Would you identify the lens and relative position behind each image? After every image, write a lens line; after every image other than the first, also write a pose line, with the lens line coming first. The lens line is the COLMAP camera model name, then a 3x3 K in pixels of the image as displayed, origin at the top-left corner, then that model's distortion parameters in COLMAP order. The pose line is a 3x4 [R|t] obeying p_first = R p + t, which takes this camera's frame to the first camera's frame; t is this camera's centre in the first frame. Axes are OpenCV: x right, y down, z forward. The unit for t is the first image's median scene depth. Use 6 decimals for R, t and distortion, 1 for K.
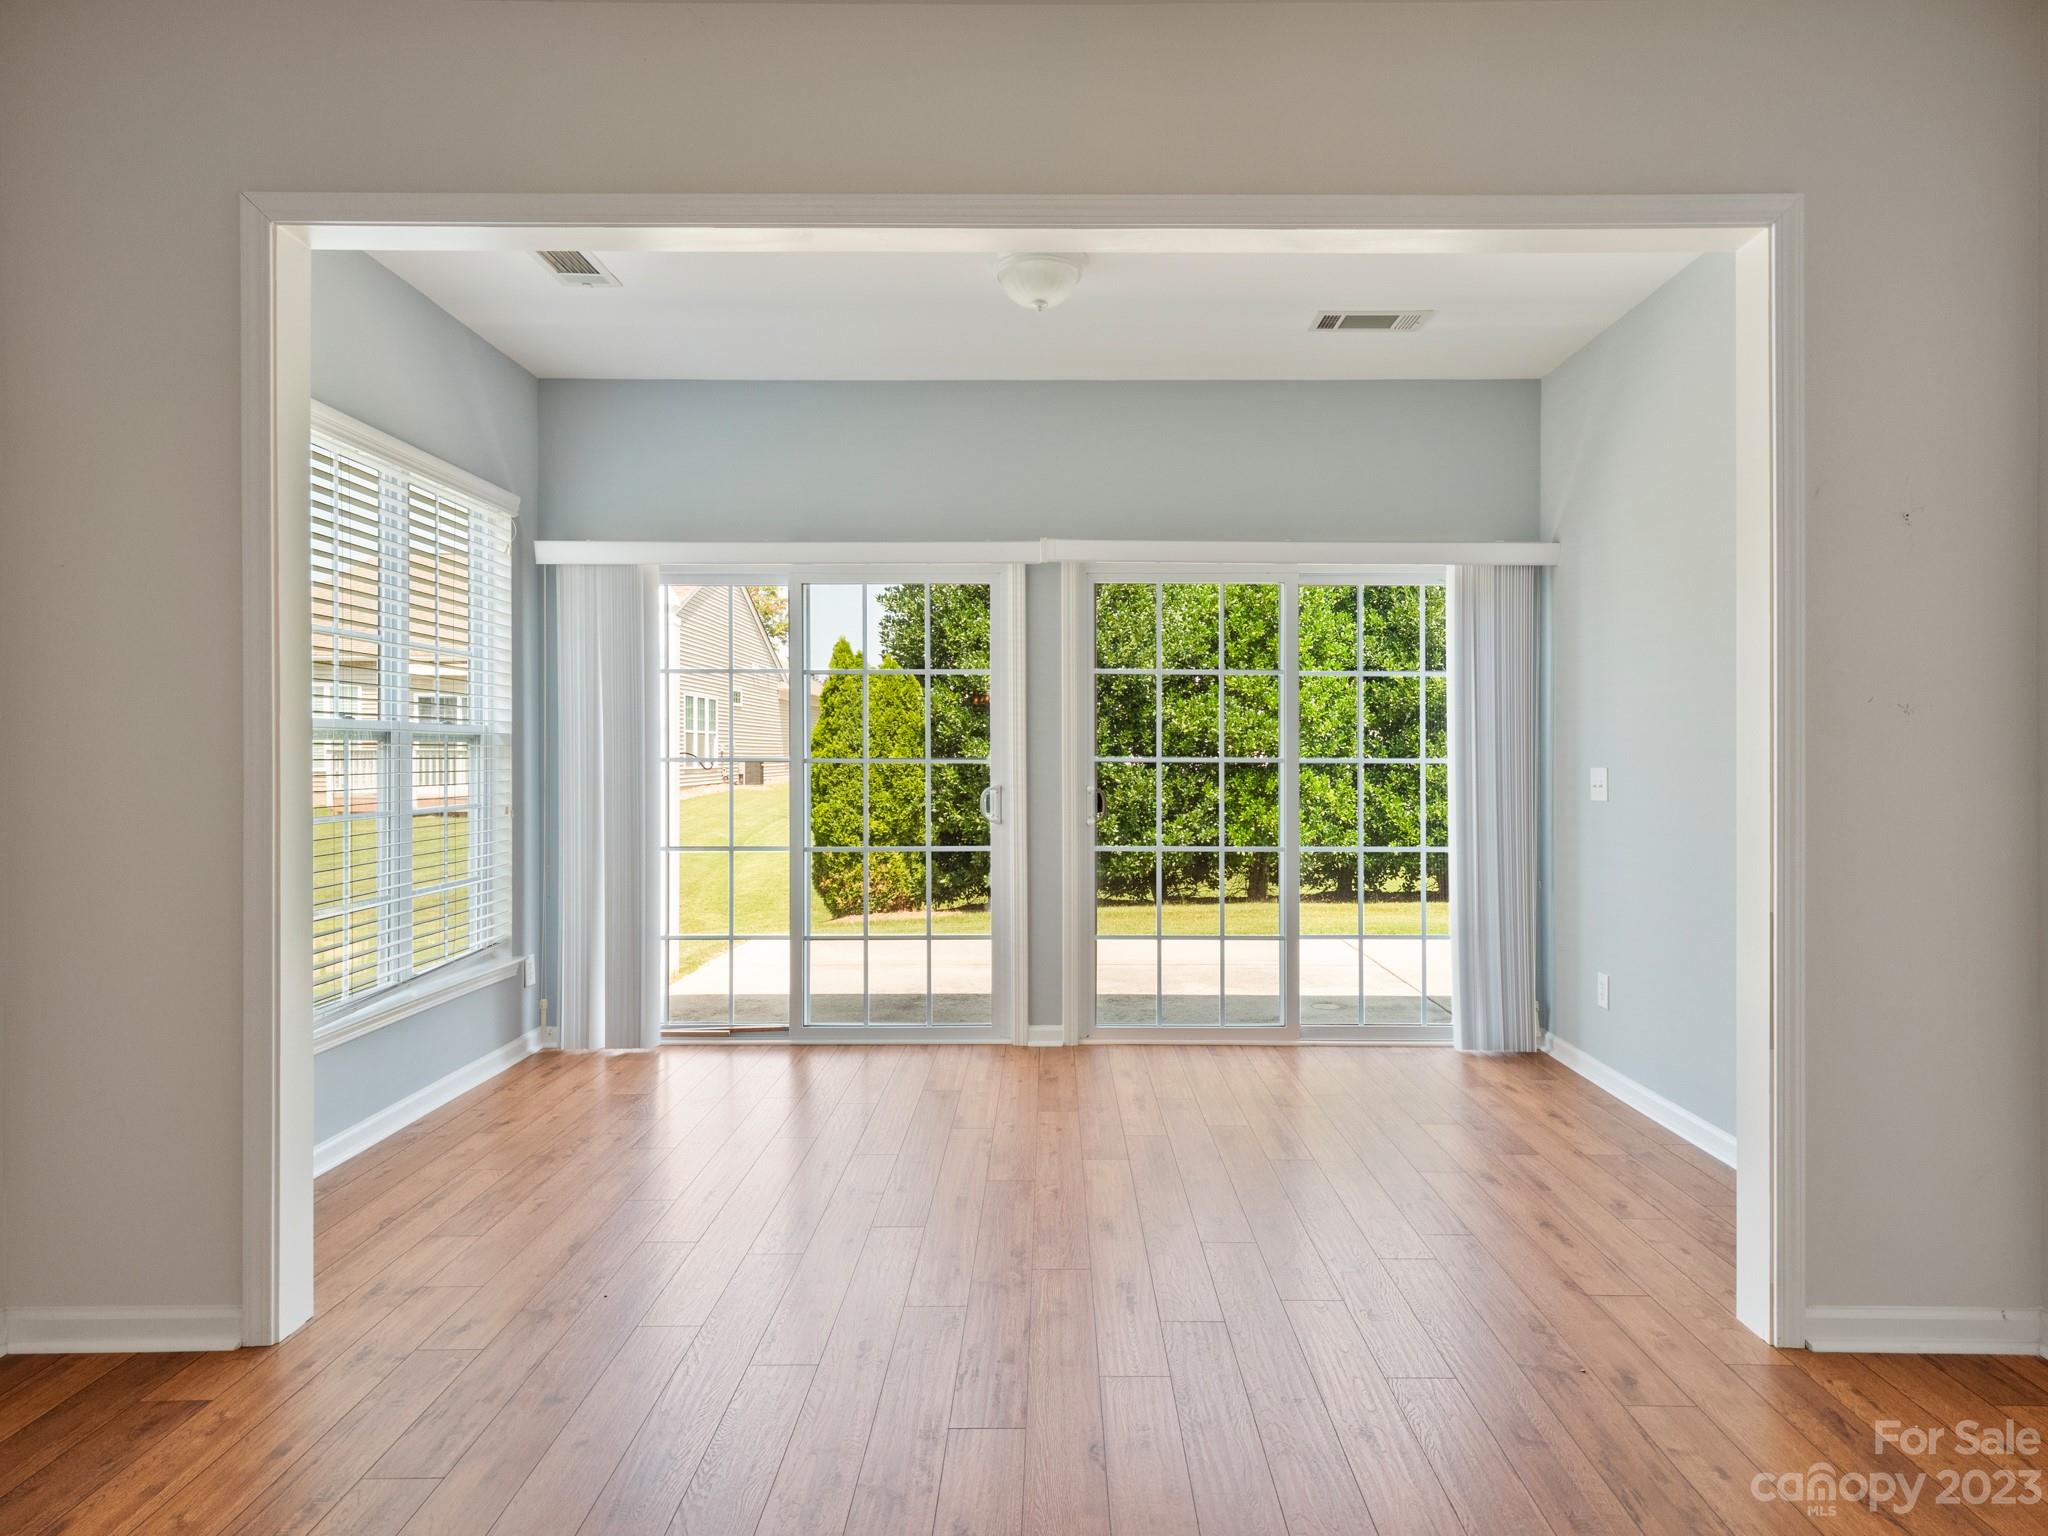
lens RADIAL K [[1209.0, 0, 1024.0], [0, 1209.0, 768.0], [0, 0, 1]] dist [0.000964, 0.000021]
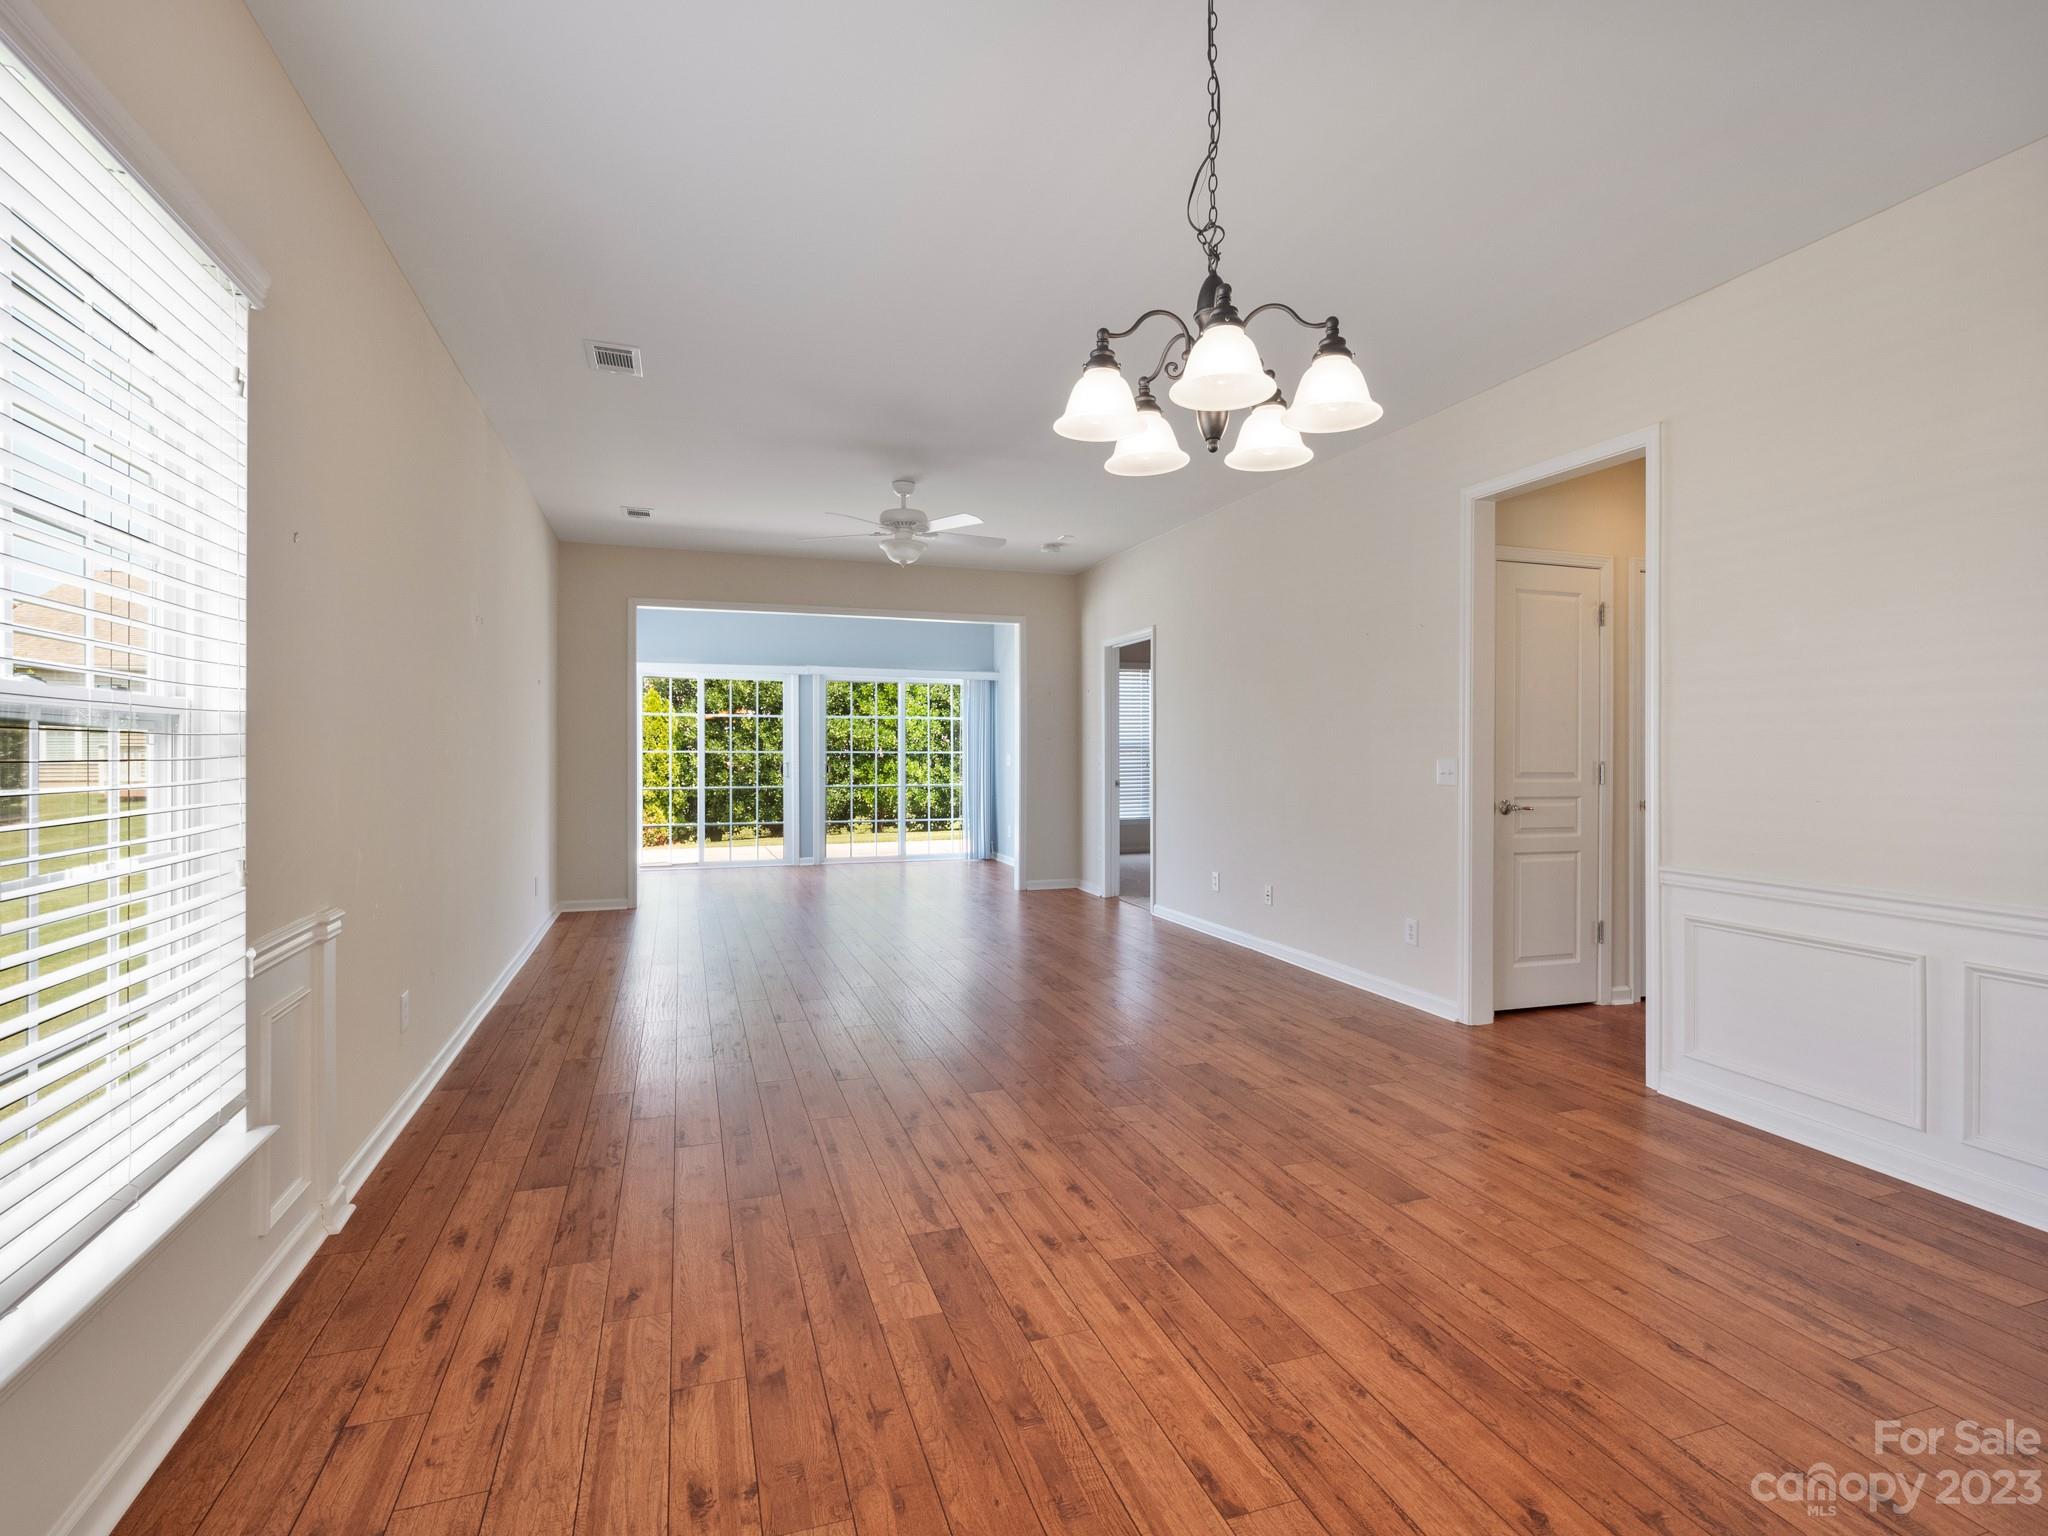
lens RADIAL K [[1004.0, 0, 1015.0], [0, 1004.0, 754.0], [0, 0, 1]] dist [-0.007673, -0.001344]
pose [[0.942148, -0.002800, 0.335186, -0.268151], [0.004261, 0.999984, -0.003624, 0.004586], [-0.335171, 0.004843, 0.942145, -1.082642]]
